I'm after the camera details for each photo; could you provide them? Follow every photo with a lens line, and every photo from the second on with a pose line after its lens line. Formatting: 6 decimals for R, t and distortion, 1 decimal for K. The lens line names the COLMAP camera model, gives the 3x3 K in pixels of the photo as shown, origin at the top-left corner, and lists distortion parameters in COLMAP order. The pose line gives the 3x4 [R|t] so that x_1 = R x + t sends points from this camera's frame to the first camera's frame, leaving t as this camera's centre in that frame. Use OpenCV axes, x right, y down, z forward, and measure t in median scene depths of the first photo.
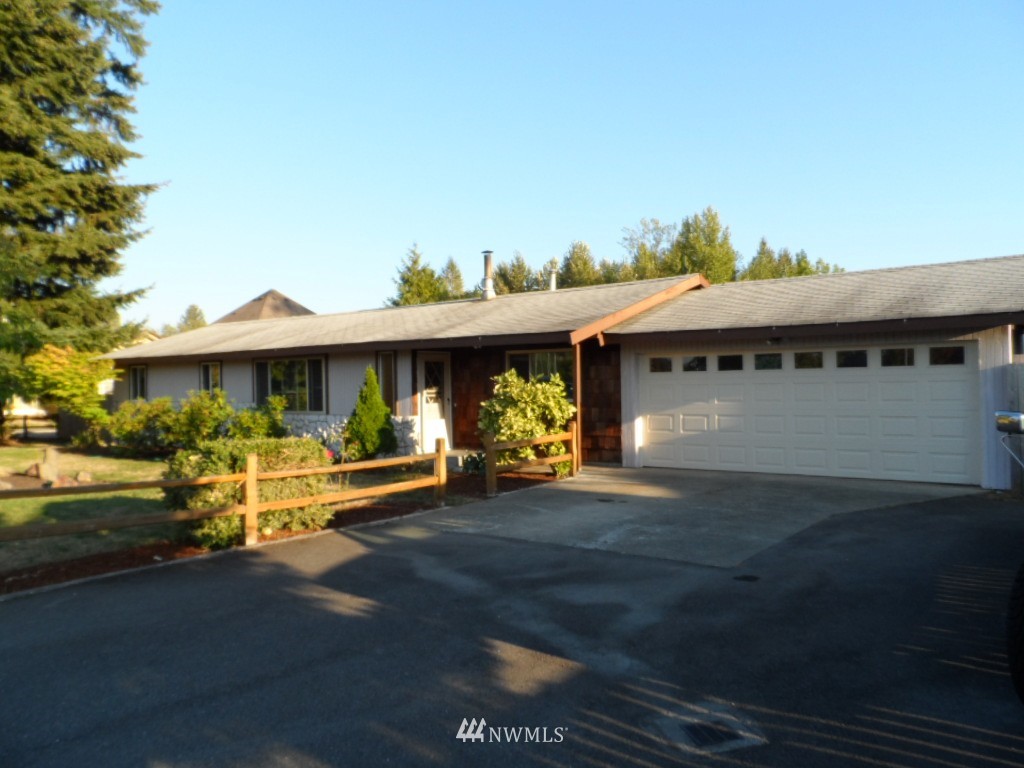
lens RADIAL K [[771.9, 0, 512.0], [0, 771.9, 384.0], [0, 0, 1]] dist [-0.011549, -0.000322]
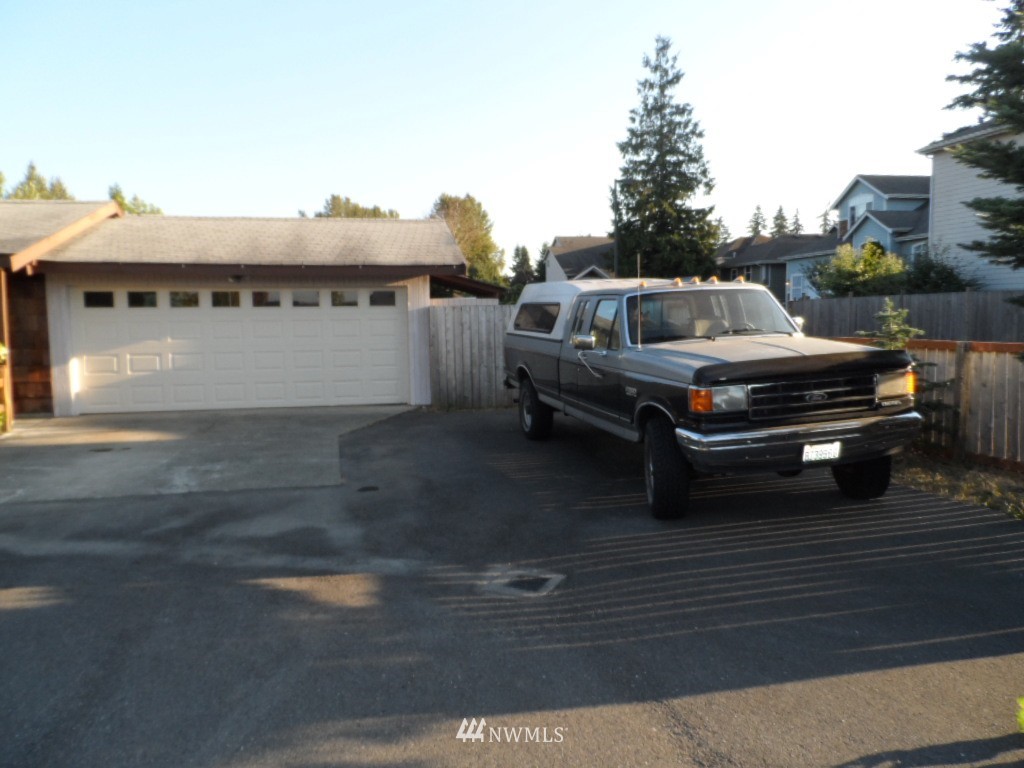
lens RADIAL K [[771.9, 0, 512.0], [0, 771.9, 384.0], [0, 0, 1]] dist [-0.011549, -0.000322]
pose [[0.628289, -0.054196, 0.776090, -0.239140], [-0.002168, 0.997445, 0.071409, 0.009674], [-0.777977, -0.046548, 0.626566, 0.073906]]
